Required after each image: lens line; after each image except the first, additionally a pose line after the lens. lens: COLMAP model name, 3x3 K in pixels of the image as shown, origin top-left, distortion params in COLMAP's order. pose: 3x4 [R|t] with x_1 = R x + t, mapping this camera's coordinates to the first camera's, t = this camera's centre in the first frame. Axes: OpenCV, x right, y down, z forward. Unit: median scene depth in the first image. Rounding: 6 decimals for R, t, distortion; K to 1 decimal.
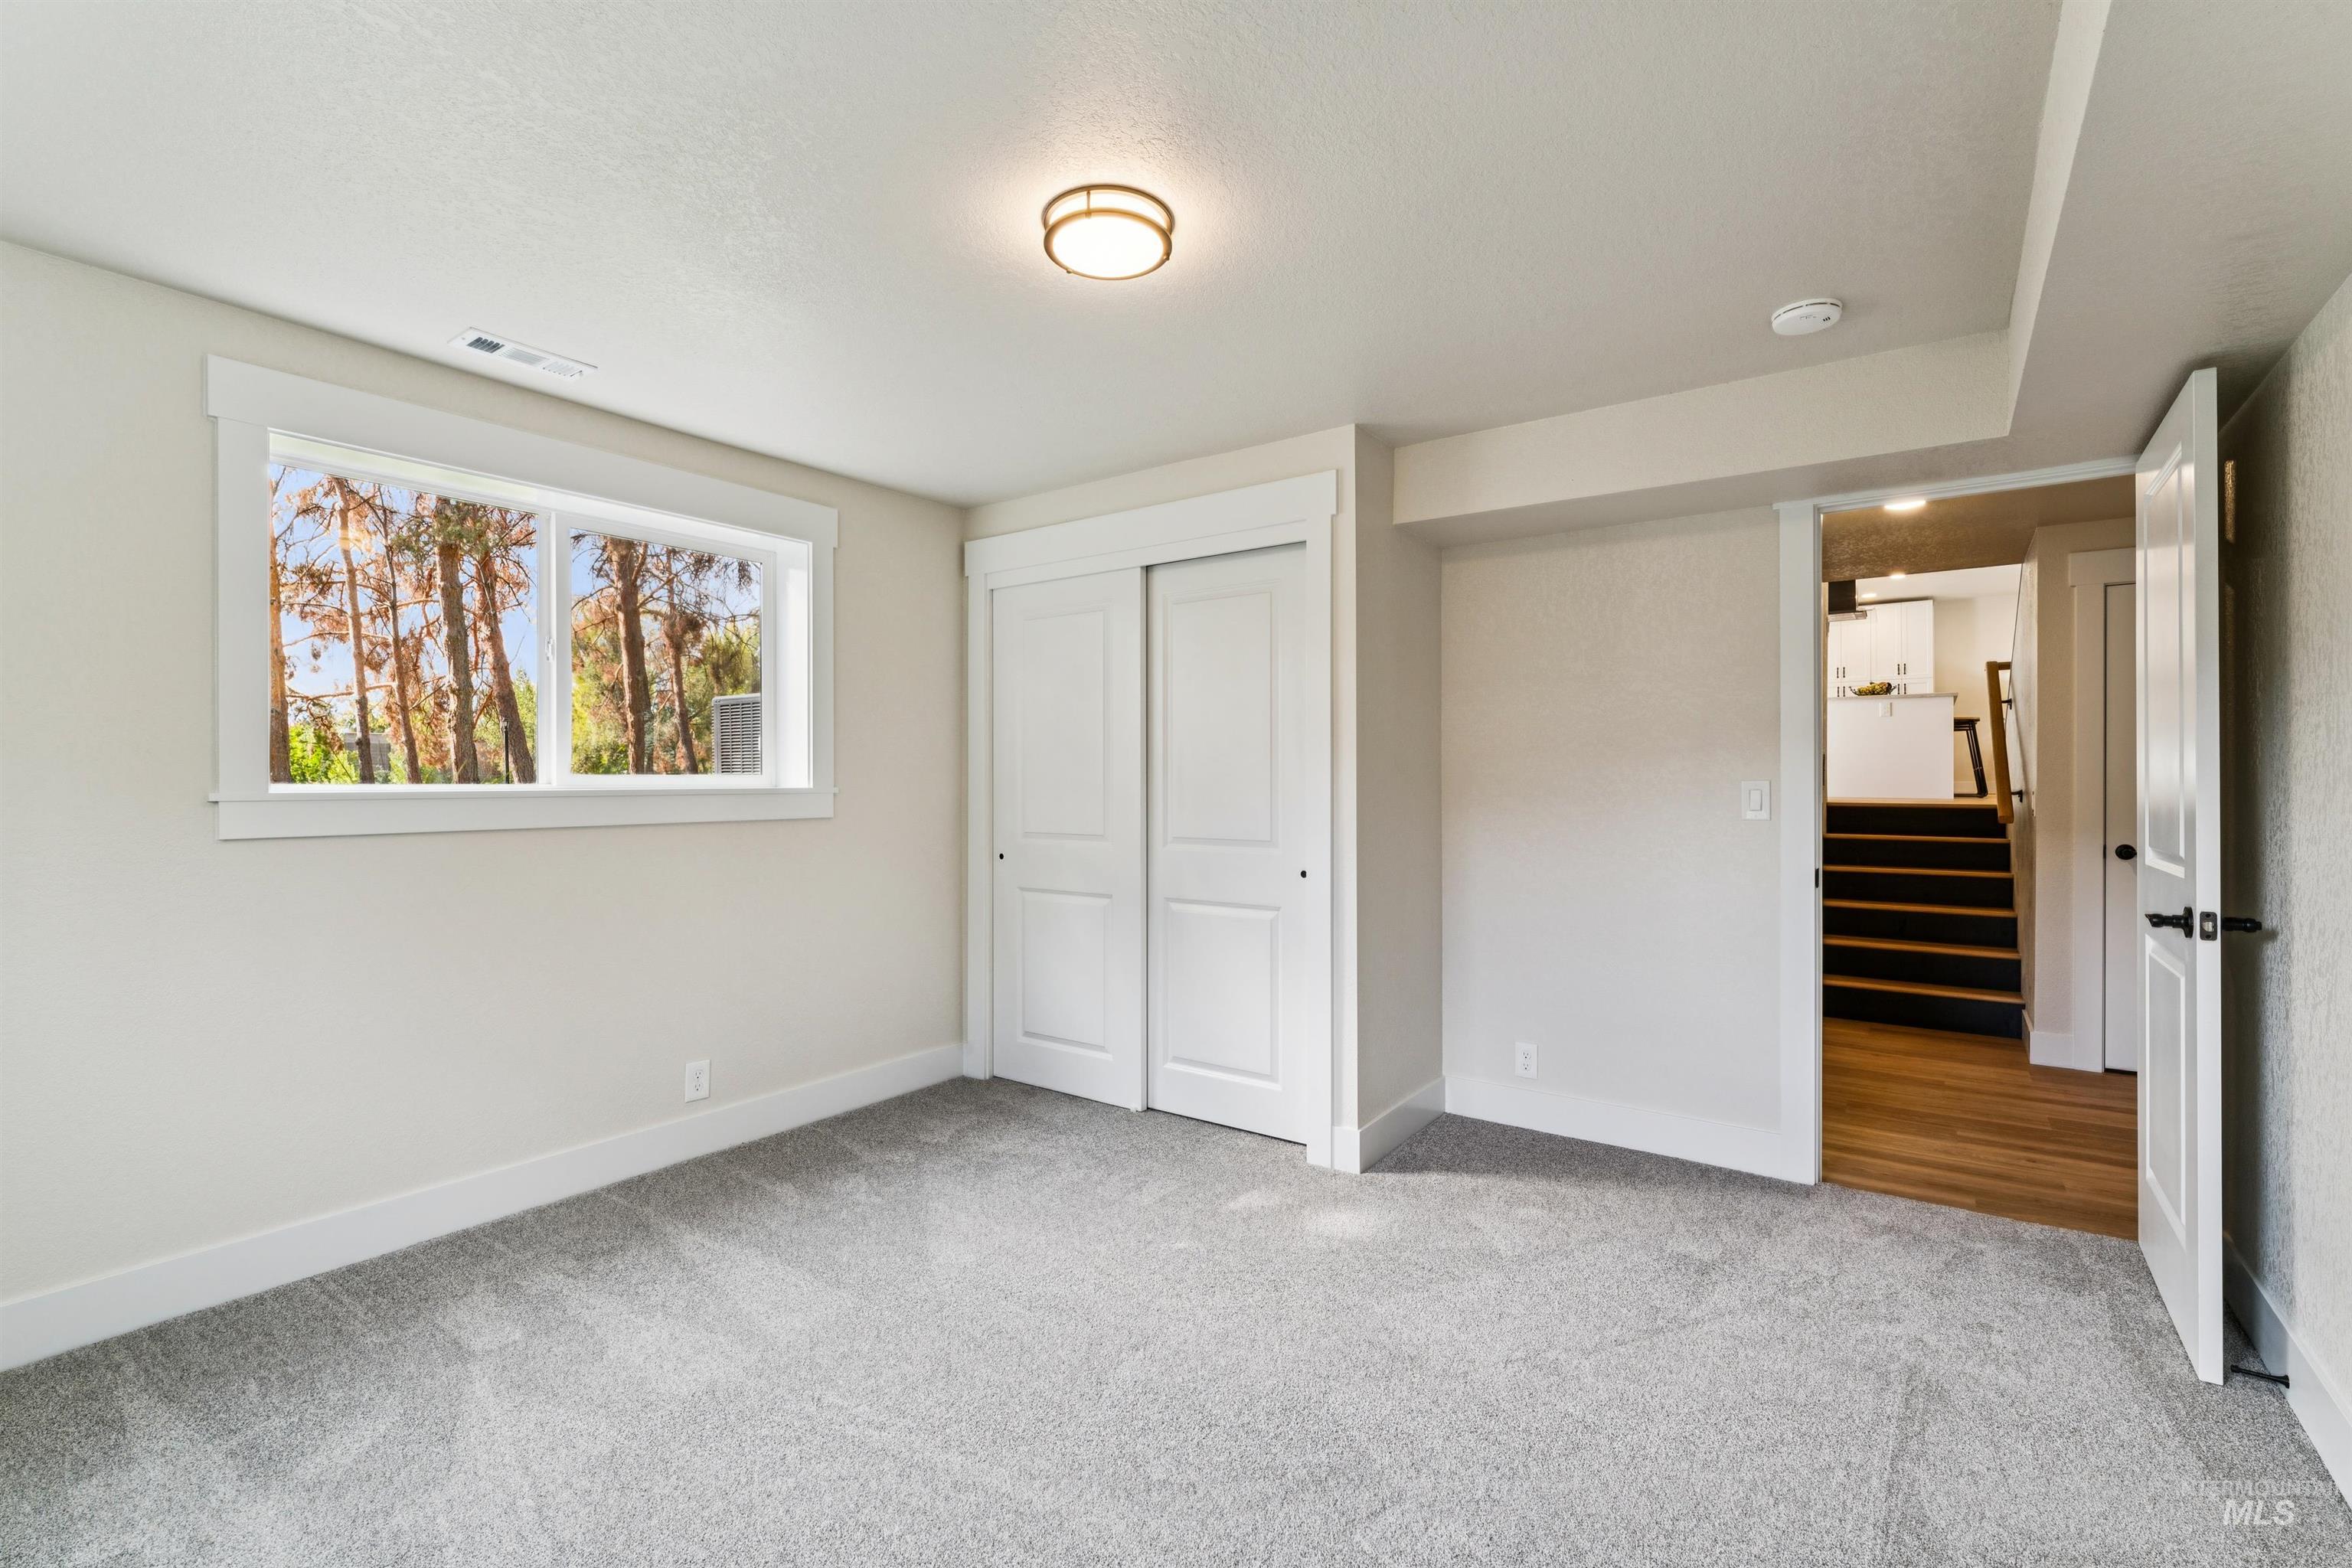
lens RADIAL K [[1035.3, 0, 1176.0], [0, 1035.3, 784.0], [0, 0, 1]] dist [-0.005705, 0.000140]
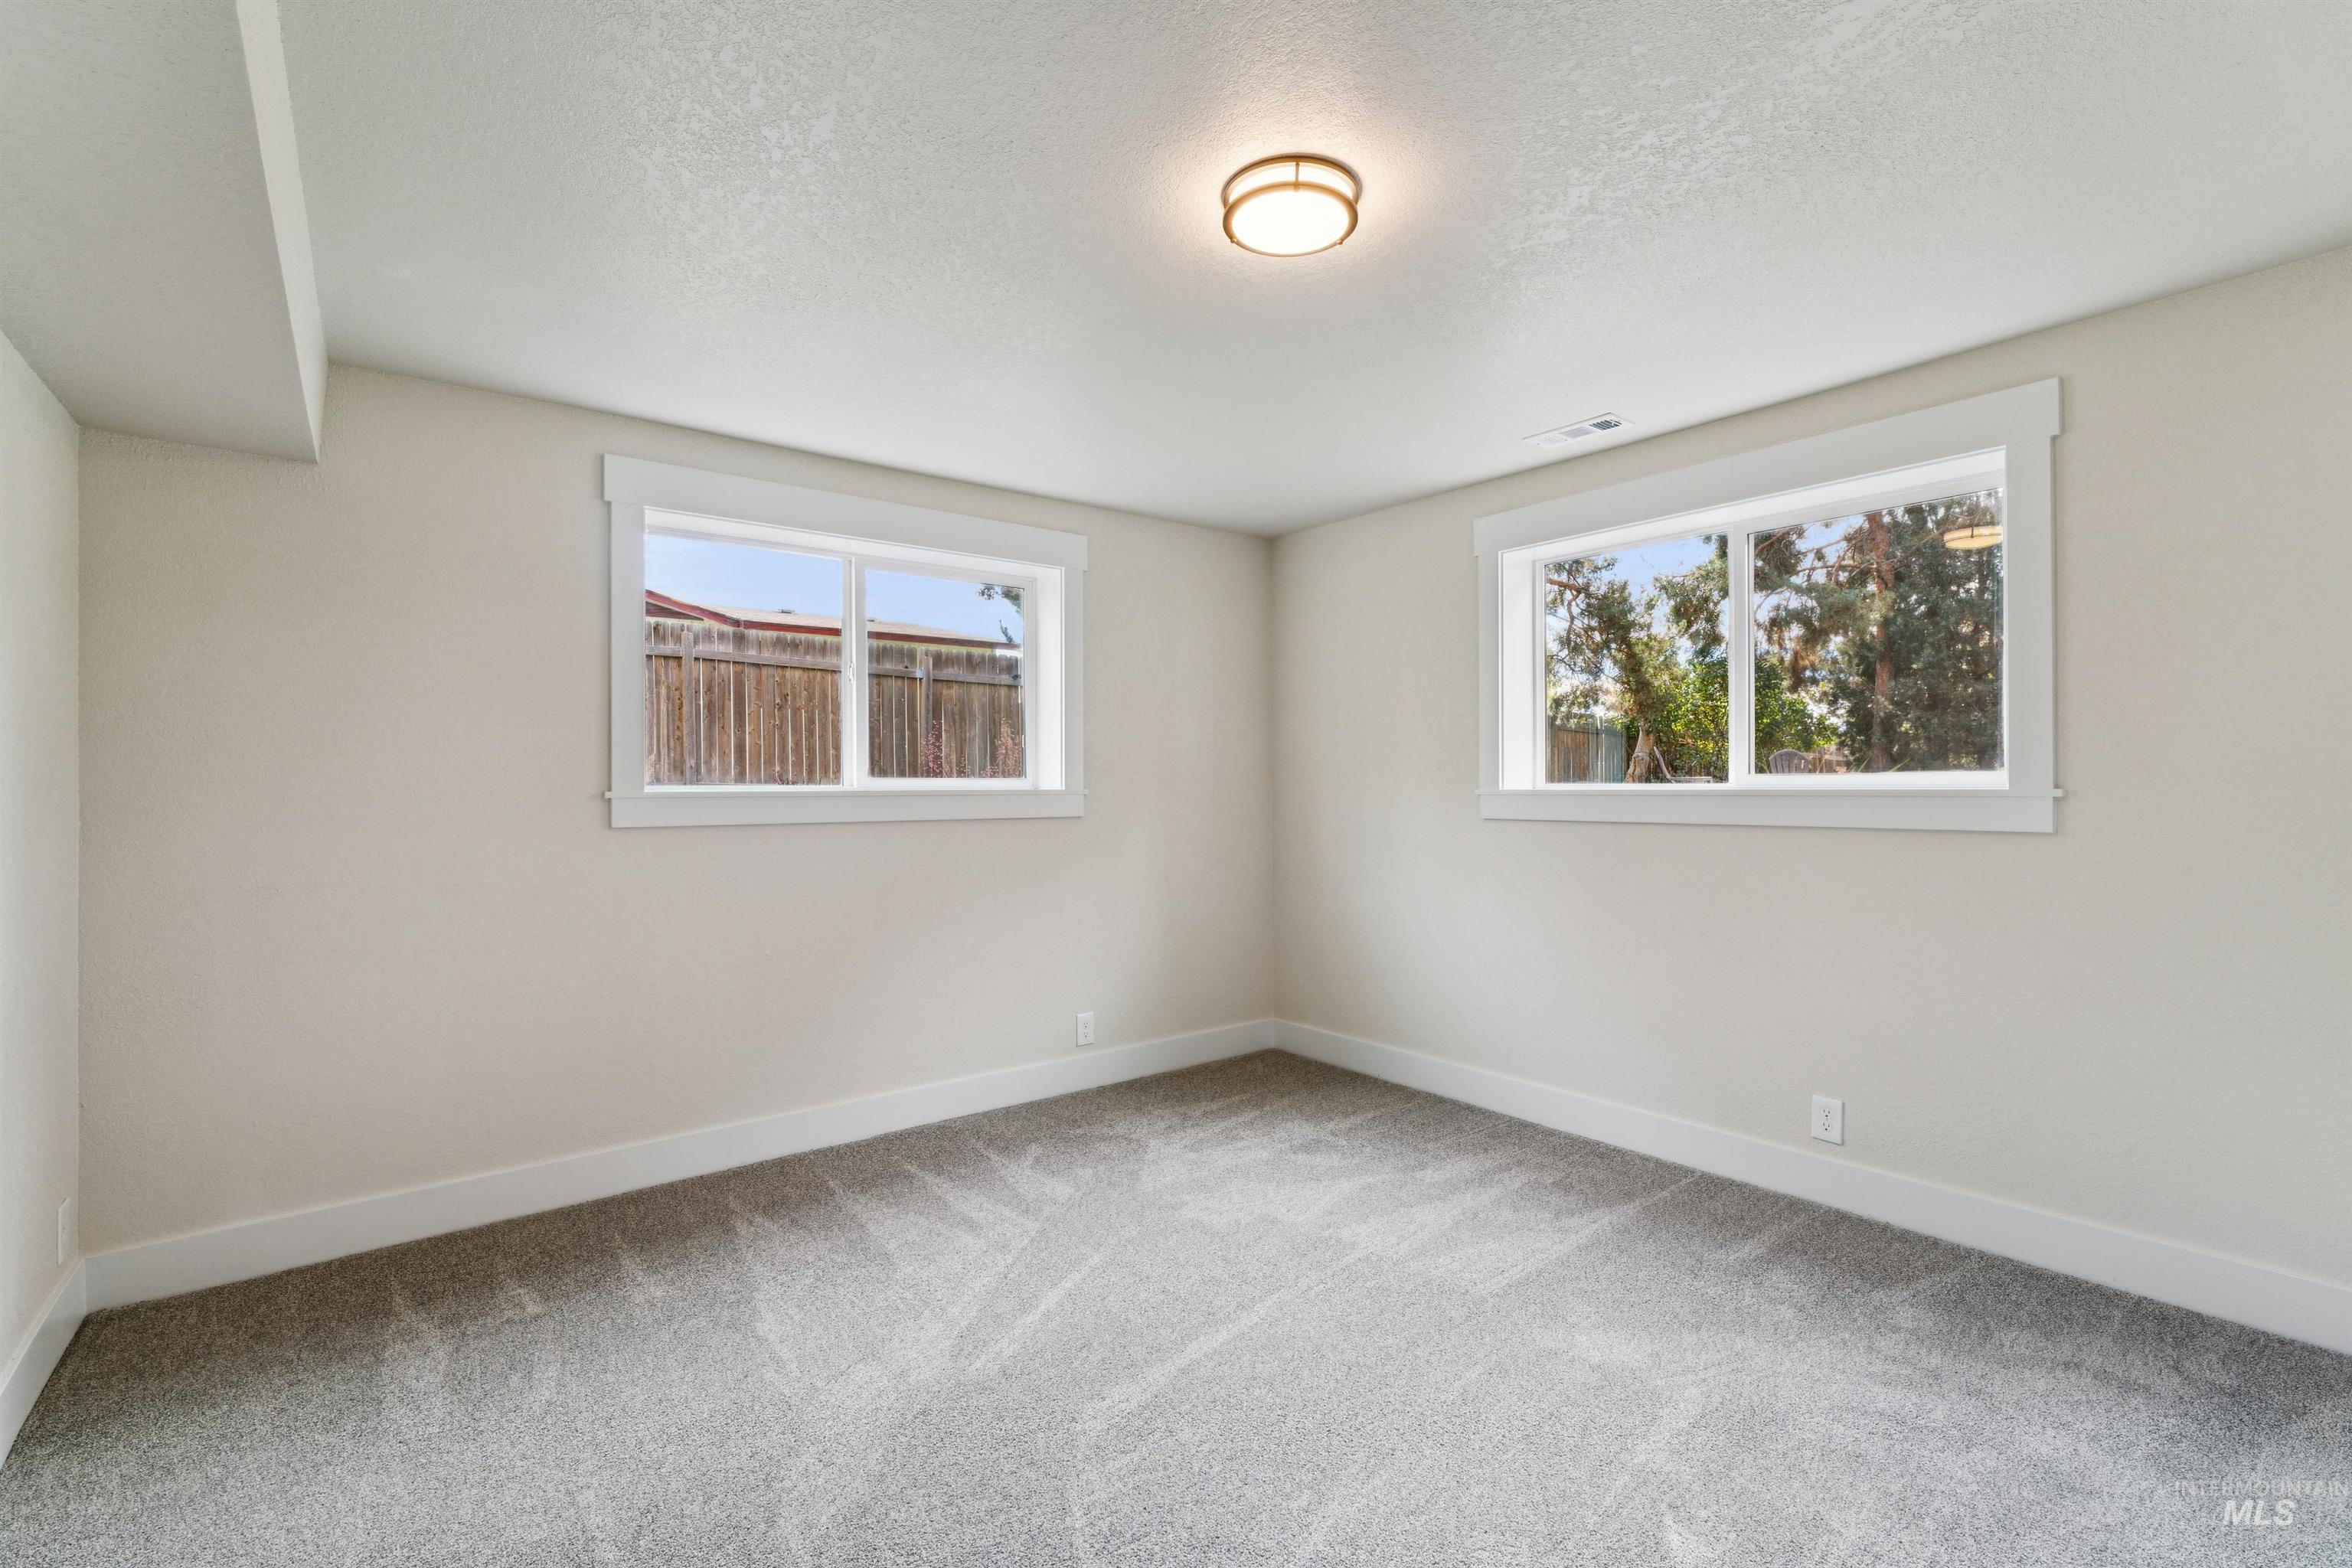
lens RADIAL K [[1035.3, 0, 1176.0], [0, 1035.3, 784.0], [0, 0, 1]] dist [-0.005705, 0.000140]
pose [[-0.281370, 0.002405, -0.959596, 0.757232], [0.004335, 0.999990, 0.001235, -0.004154], [0.959589, -0.003813, -0.281378, 1.004205]]
